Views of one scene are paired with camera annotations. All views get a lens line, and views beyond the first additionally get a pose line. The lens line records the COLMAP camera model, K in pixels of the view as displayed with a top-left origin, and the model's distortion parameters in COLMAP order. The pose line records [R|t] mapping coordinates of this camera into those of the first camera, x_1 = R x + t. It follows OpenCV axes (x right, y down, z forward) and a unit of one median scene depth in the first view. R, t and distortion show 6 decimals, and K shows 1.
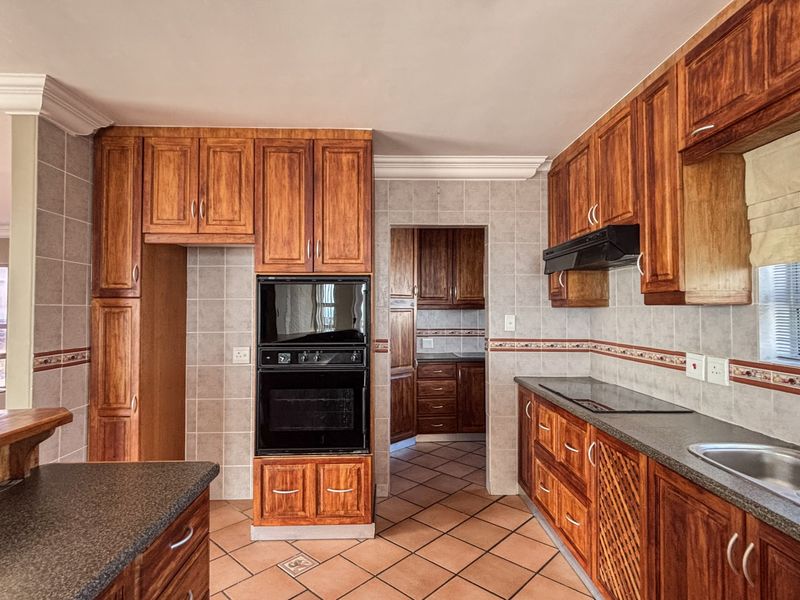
lens RADIAL K [[432.8, 0, 398.1], [0, 432.8, 299.3], [0, 0, 1]] dist [0.026891, -0.028372]
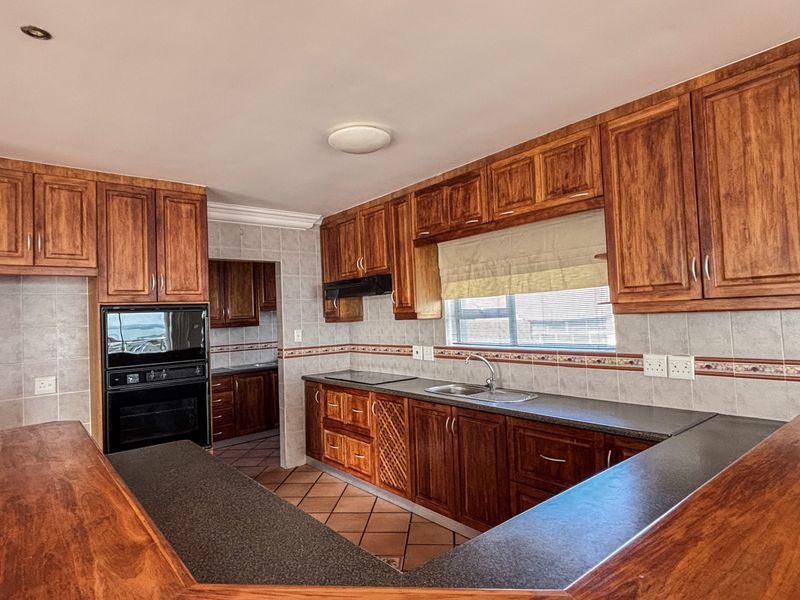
lens RADIAL K [[451.4, 0, 400.0], [0, 451.4, 300.0], [0, 0, 1]] dist [0.026409, -0.043296]
pose [[0.787785, -0.011456, 0.615843, -0.434380], [0.027057, 0.999506, -0.016018, -0.030707], [-0.615355, 0.029281, 0.787706, -0.364022]]
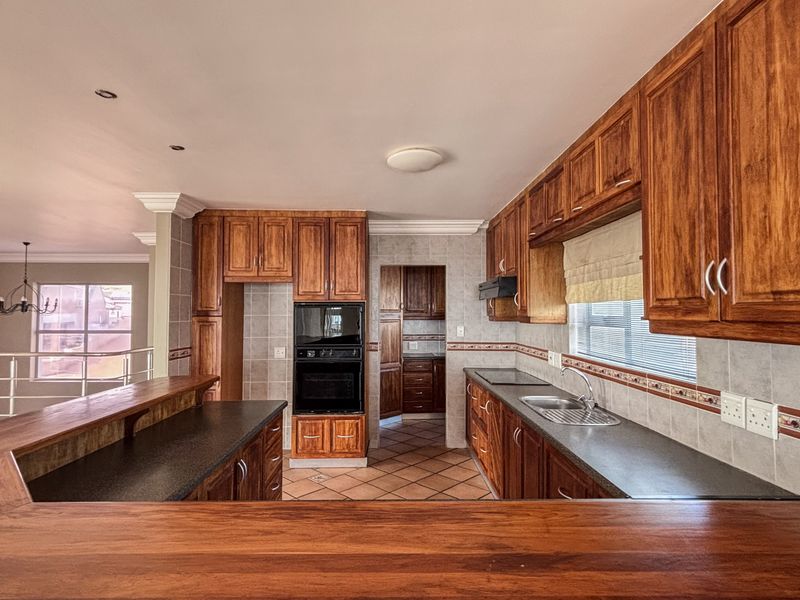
lens RADIAL K [[432.8, 0, 398.1], [0, 432.8, 299.3], [0, 0, 1]] dist [0.026891, -0.028372]
pose [[0.999882, 0.000347, -0.015337, 0.084542], [-0.000477, 0.999964, -0.008515, -0.052527], [0.015333, 0.008522, 0.999846, -0.597946]]
